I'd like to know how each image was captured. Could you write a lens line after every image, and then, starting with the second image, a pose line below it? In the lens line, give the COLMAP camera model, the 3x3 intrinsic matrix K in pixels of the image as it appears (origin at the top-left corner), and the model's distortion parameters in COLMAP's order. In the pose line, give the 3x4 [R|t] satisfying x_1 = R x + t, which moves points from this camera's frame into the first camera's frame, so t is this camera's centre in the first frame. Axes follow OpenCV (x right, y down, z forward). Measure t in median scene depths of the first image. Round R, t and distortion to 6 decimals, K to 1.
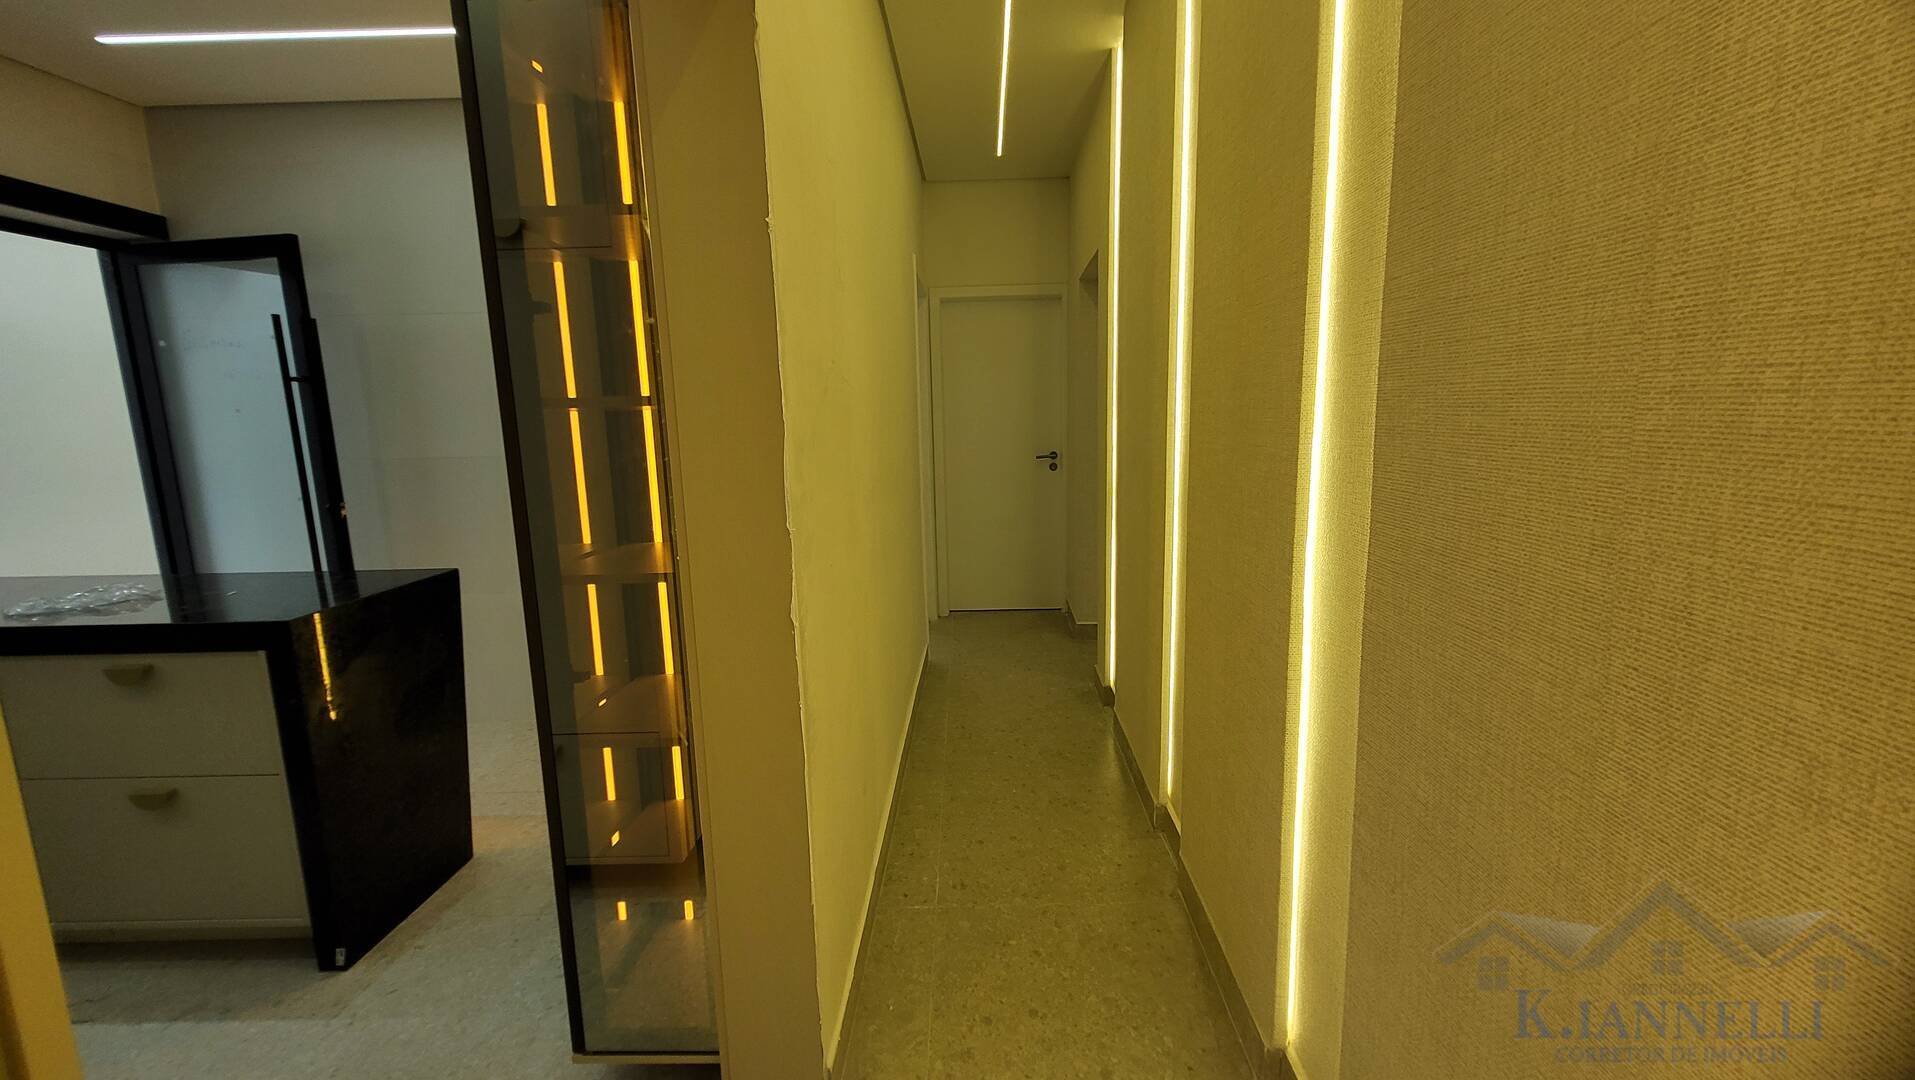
lens RADIAL K [[755.7, 0, 956.1], [0, 755.7, 536.9], [0, 0, 1]] dist [0.012299, -0.000250]
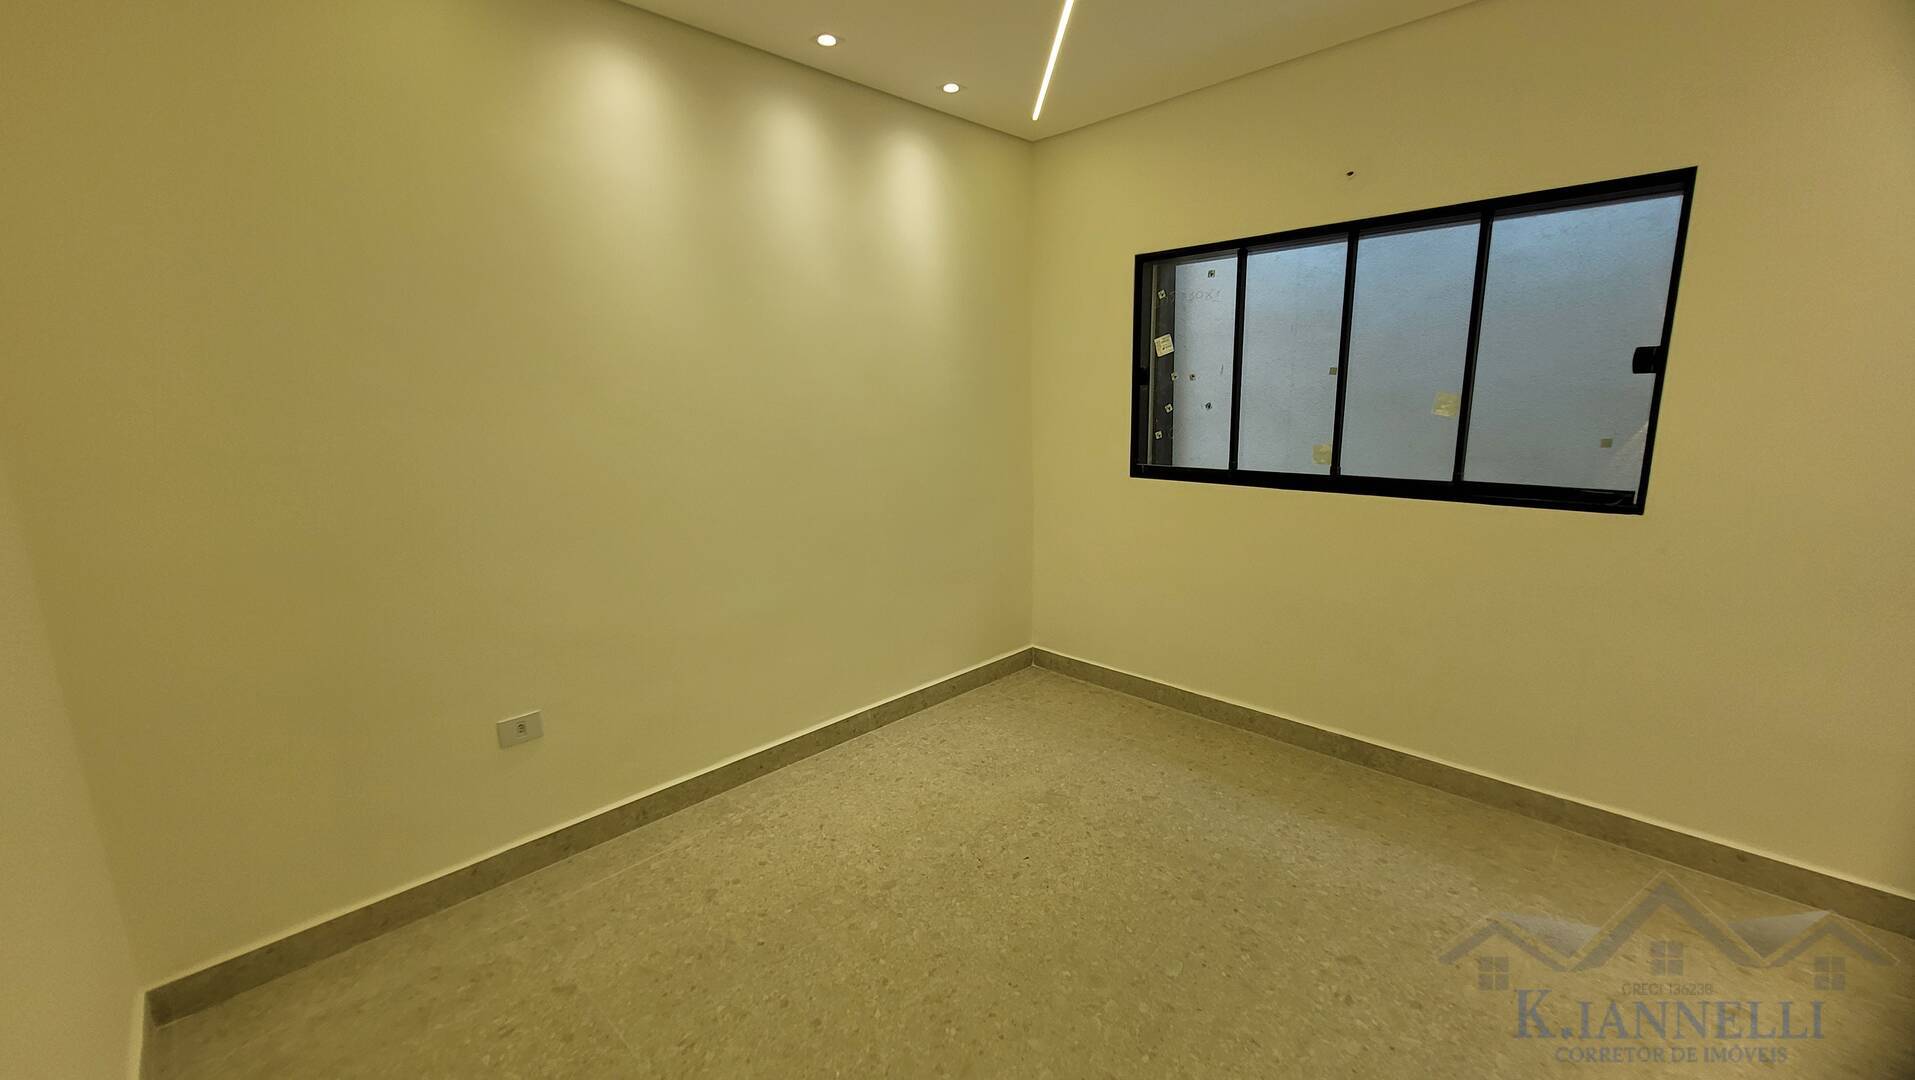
lens RADIAL K [[755.7, 0, 951.2], [0, 755.7, 541.7], [0, 0, 1]] dist [0.012299, -0.000250]
pose [[-0.688397, 0.177901, -0.703179, 0.603747], [-0.074973, 0.946810, 0.312936, -0.347311], [0.721449, 0.268144, -0.638444, 1.760967]]
